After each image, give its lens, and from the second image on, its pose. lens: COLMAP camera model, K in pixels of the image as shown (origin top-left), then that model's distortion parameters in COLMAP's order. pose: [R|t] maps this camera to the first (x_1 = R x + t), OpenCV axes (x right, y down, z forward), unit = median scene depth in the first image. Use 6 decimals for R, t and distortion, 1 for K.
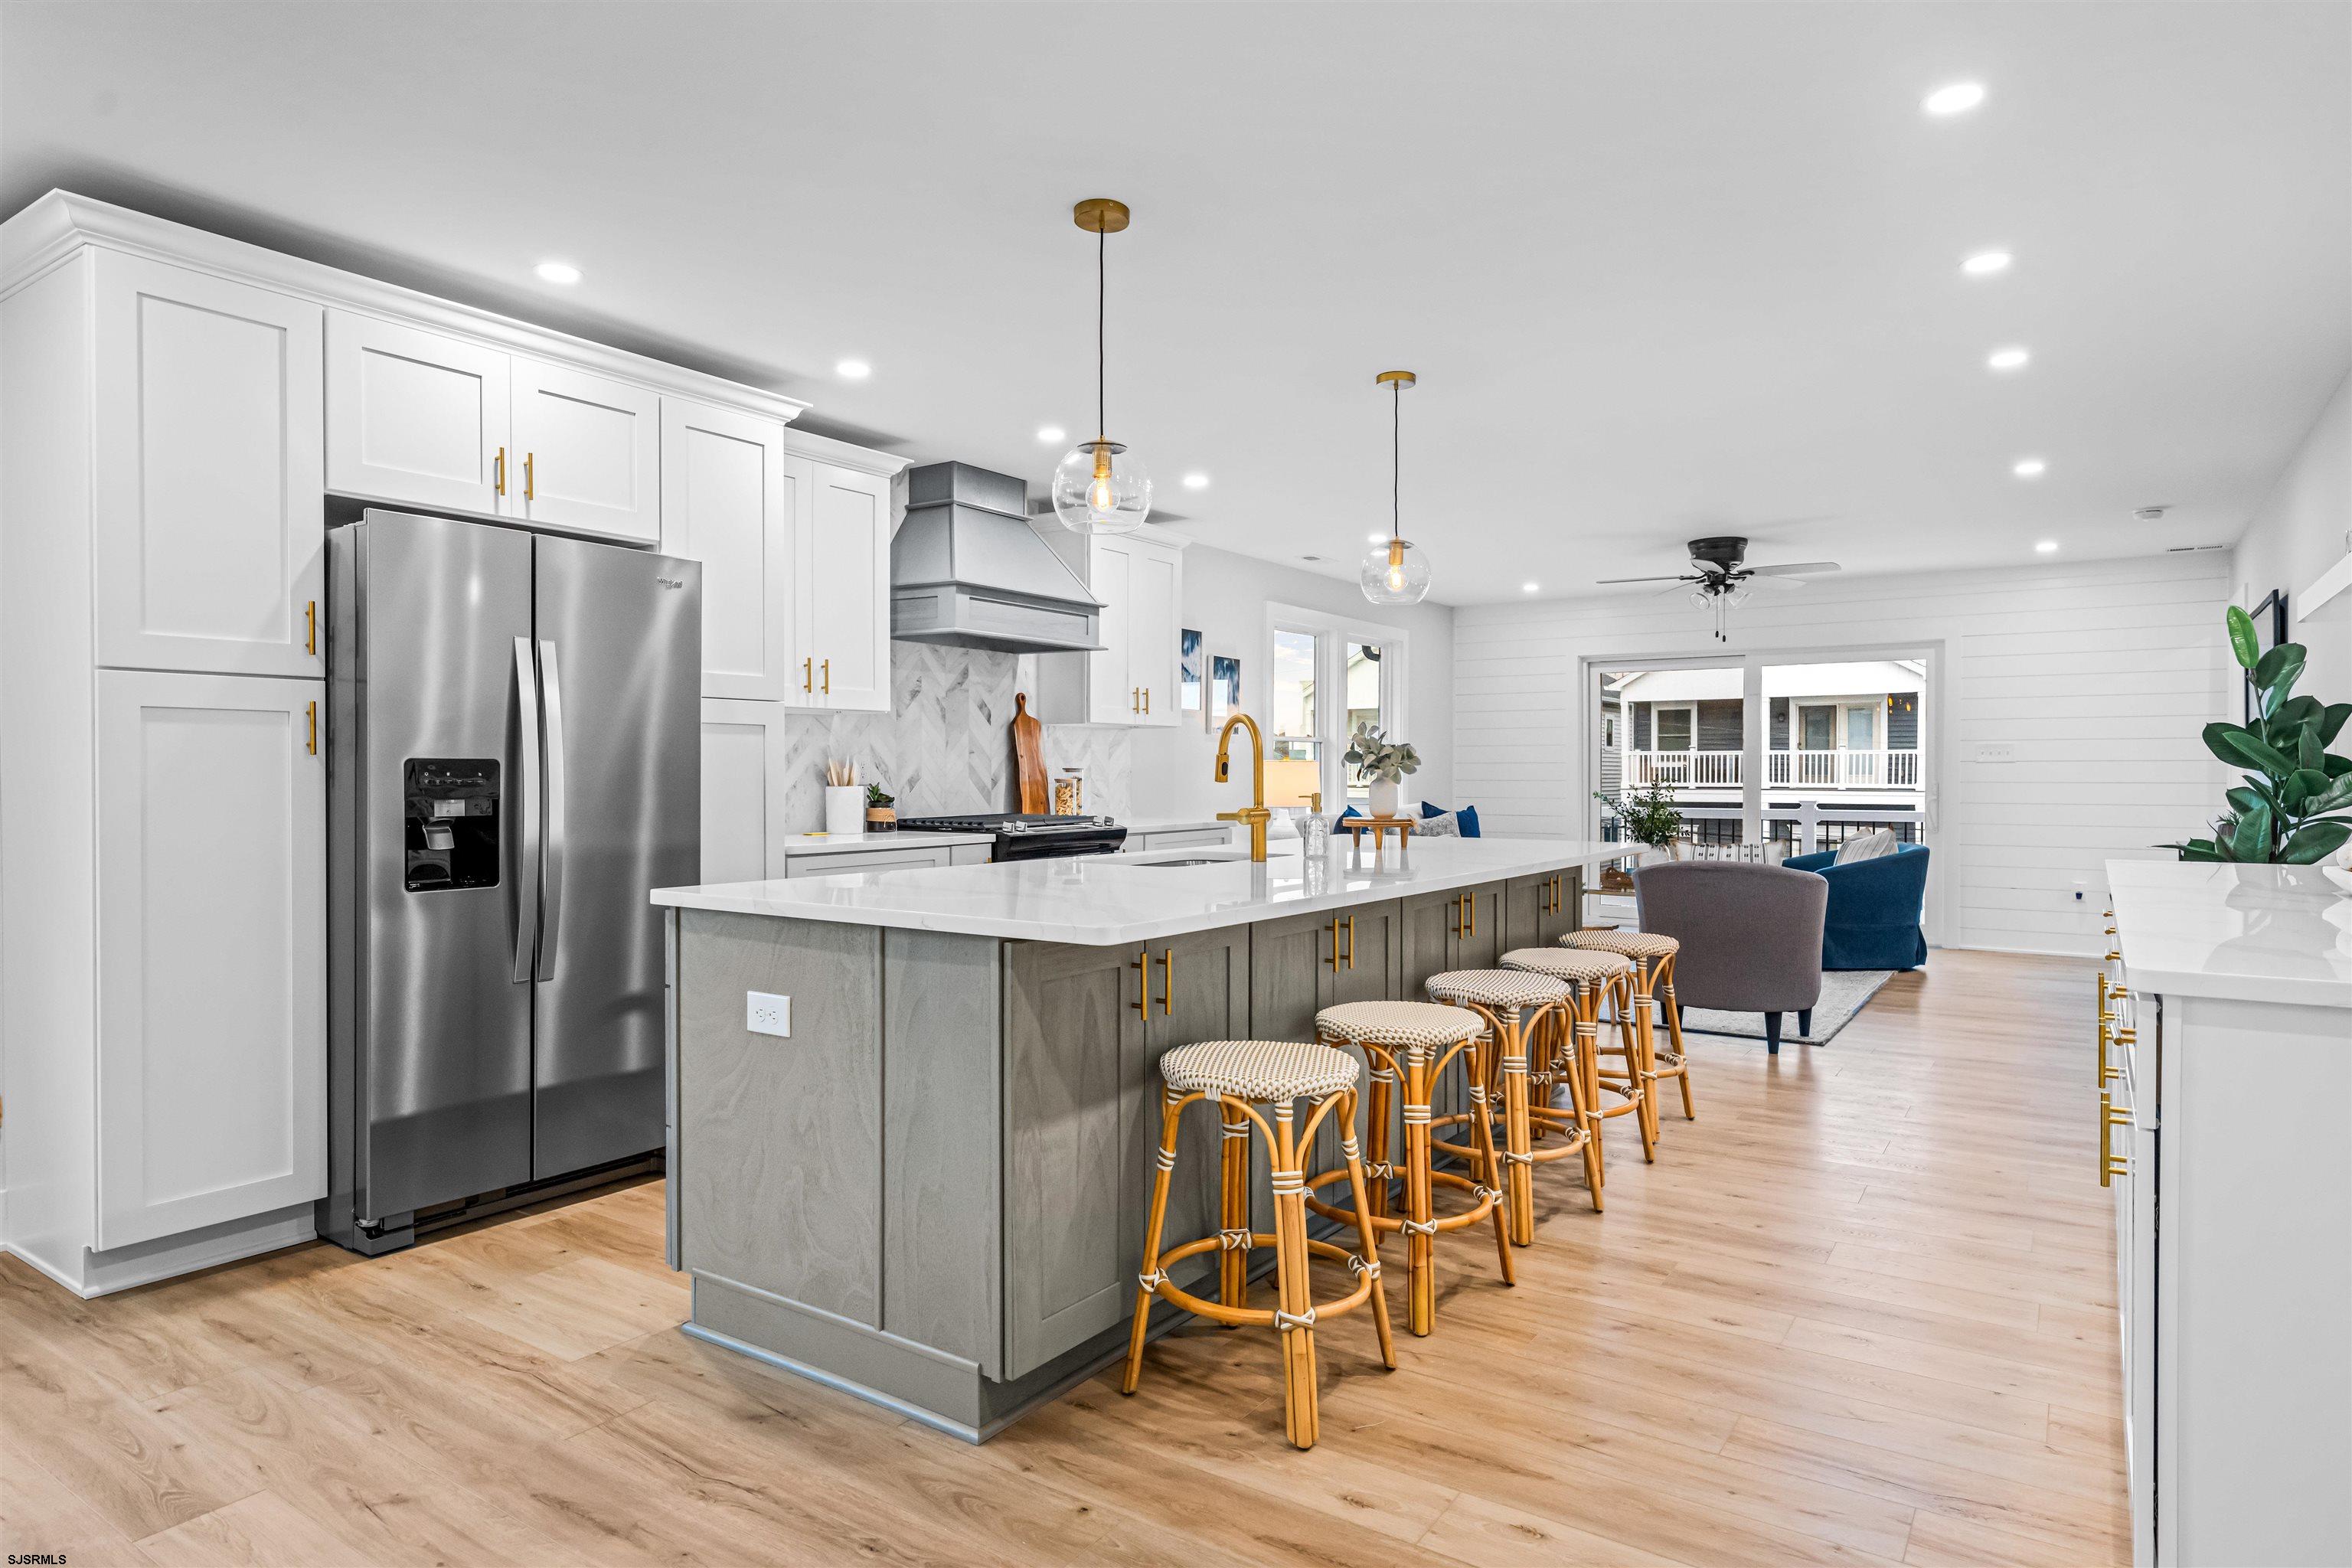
lens RADIAL K [[1345.9, 0, 1176.0], [0, 1345.9, 784.0], [0, 0, 1]] dist [0.002474, 0.000388]
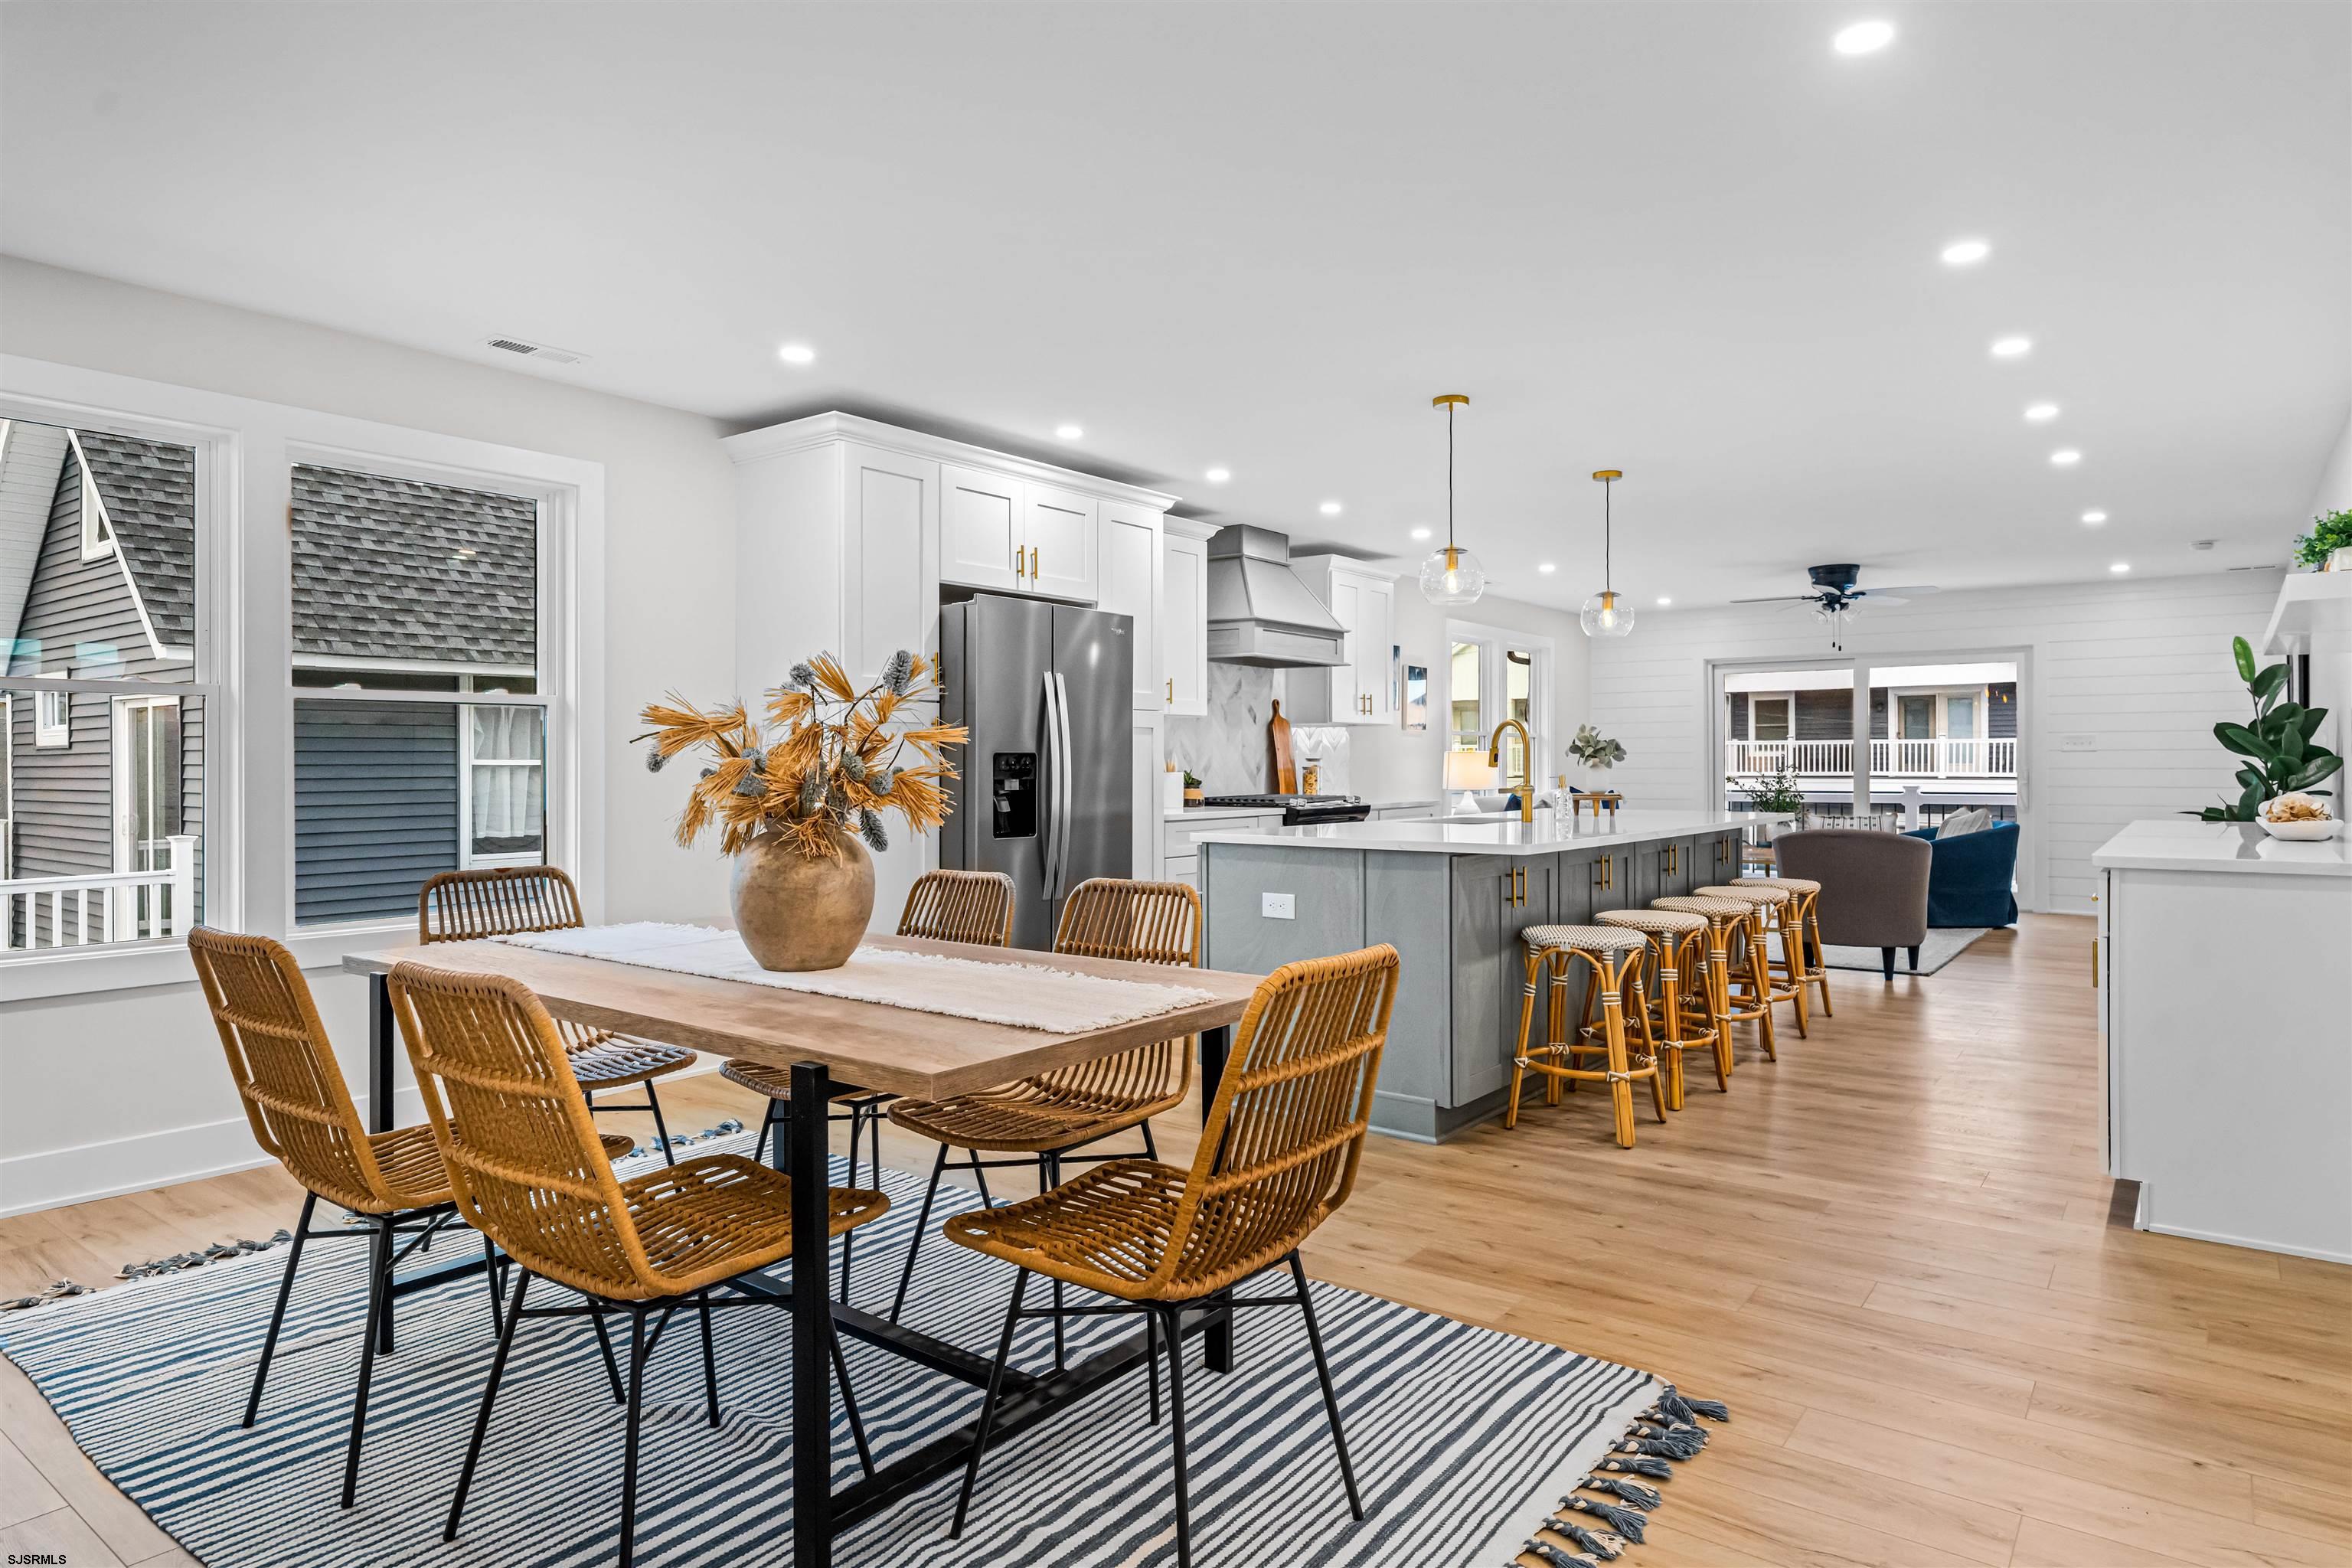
lens RADIAL K [[1368.4, 0, 1174.7], [0, 1368.4, 763.3], [0, 0, 1]] dist [0.004842, 0.001215]
pose [[0.998696, -0.002646, -0.050988, -0.156247], [0.002195, 0.999958, -0.008894, 0.004420], [0.051009, 0.008770, 0.998660, -0.314931]]
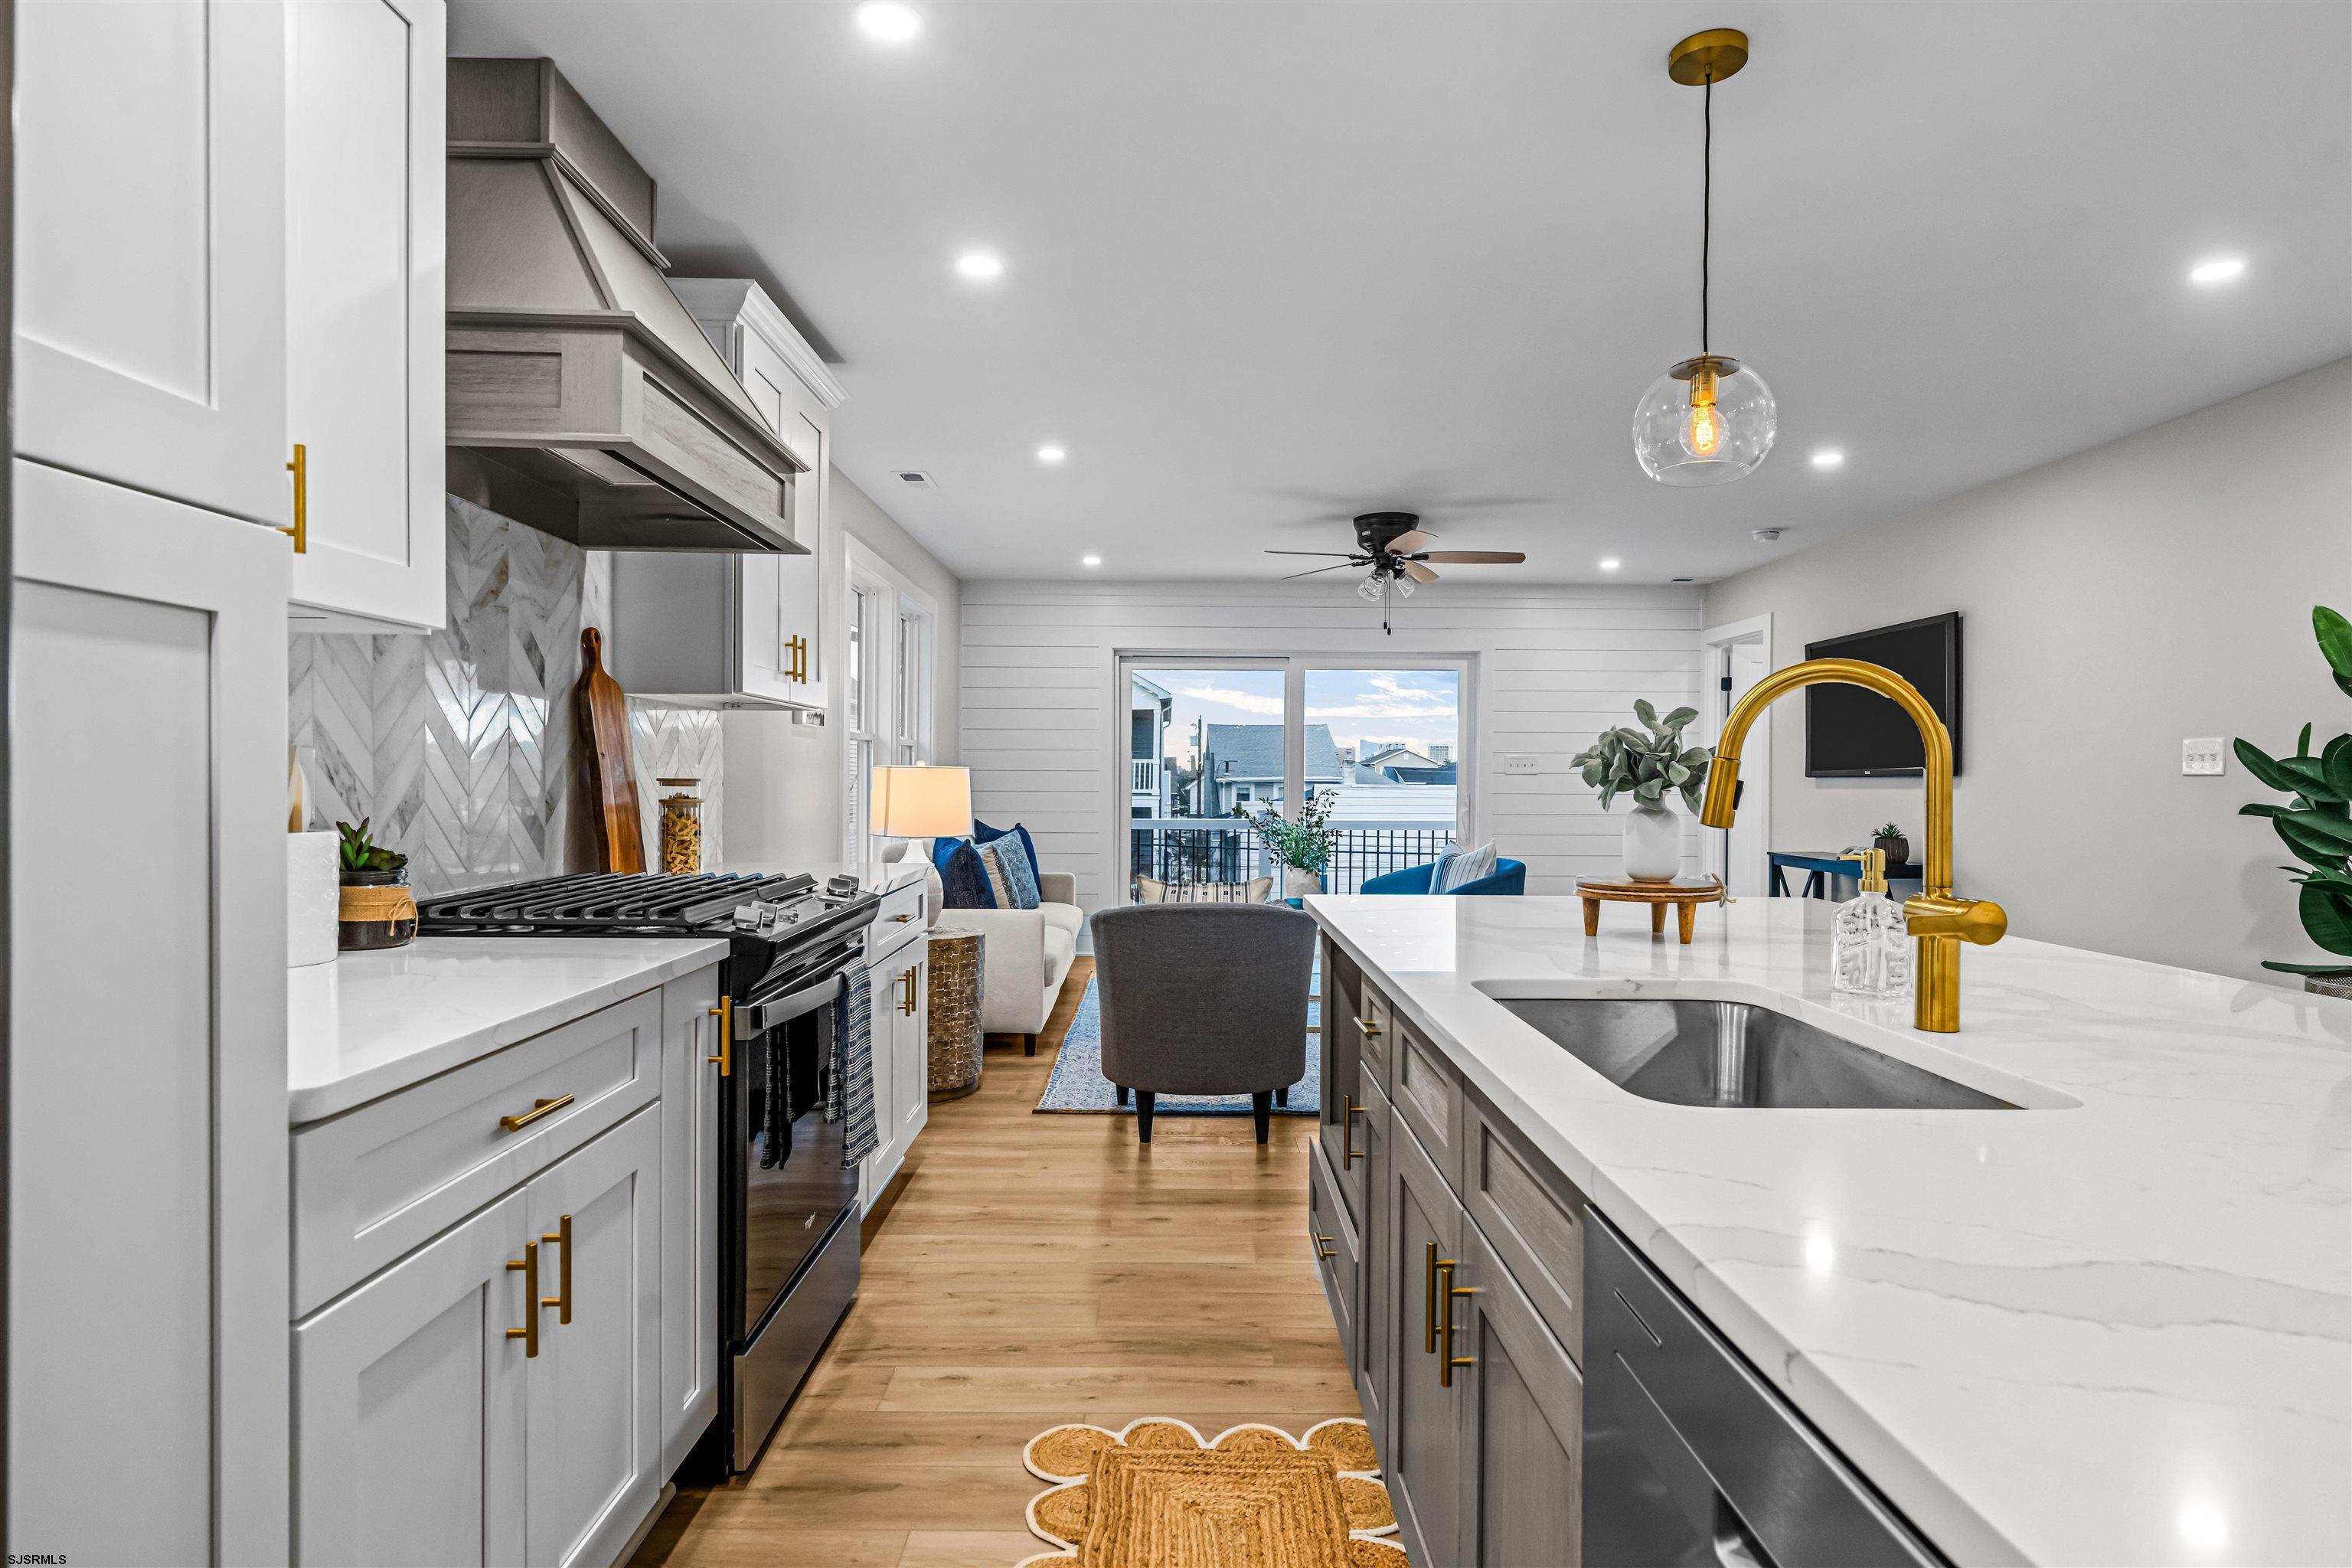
lens RADIAL K [[1255.5, 0, 1179.2], [0, 1255.5, 788.7], [0, 0, 1]] dist [0.004035, -0.000035]
pose [[0.821831, -0.000668, 0.569731, -0.217464], [0.000026, 0.999999, 0.001136, -0.009157], [-0.569732, -0.000919, 0.821830, 0.532658]]
